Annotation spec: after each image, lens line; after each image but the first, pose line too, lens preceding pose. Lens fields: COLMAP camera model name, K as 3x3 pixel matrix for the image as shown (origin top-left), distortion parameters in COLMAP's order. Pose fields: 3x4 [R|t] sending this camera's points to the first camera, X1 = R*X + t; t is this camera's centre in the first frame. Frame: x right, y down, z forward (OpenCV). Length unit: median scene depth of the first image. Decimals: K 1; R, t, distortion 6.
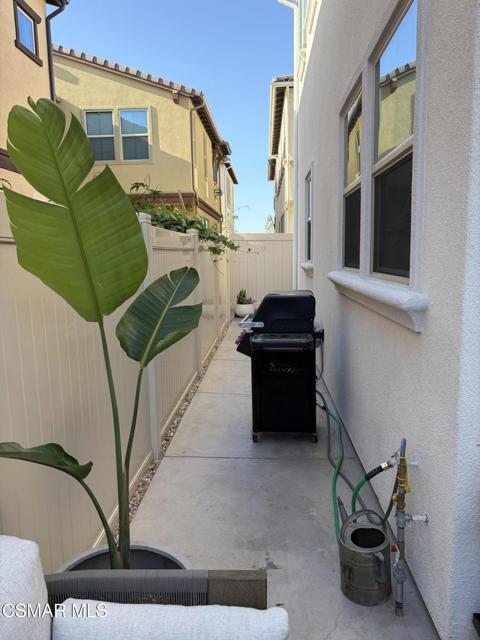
lens RADIAL K [[479.3, 0, 240.0], [0, 479.3, 320.0], [0, 0, 1]] dist [0.008599, -0.002814]
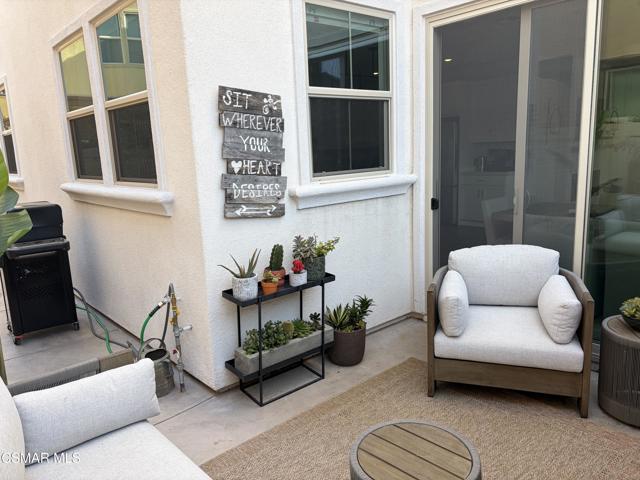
lens RADIAL K [[479.3, 0, 320.0], [0, 479.3, 240.0], [0, 0, 1]] dist [0.008599, -0.002814]
pose [[0.705170, -0.141534, 0.694769, -0.384055], [0.126254, 0.989280, 0.073385, 0.047108], [-0.697708, 0.035968, 0.715479, -0.481734]]
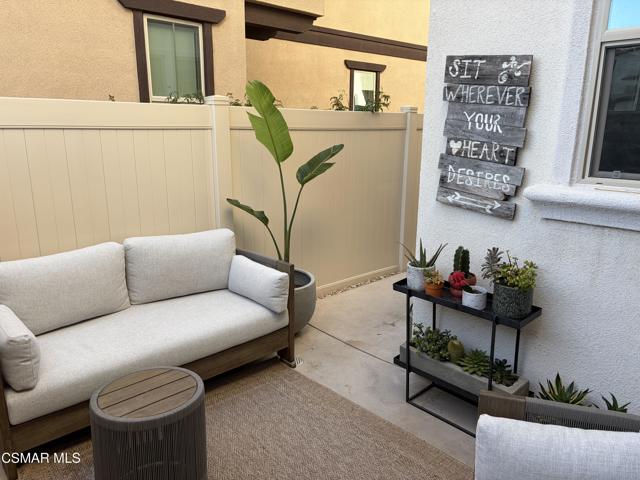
lens RADIAL K [[479.3, 0, 320.0], [0, 479.3, 240.0], [0, 0, 1]] dist [0.008599, -0.002814]
pose [[0.722540, 0.184012, -0.666390, 1.103185], [-0.117325, 0.982582, 0.144112, 0.003926], [0.681301, -0.025942, 0.731543, -0.465169]]
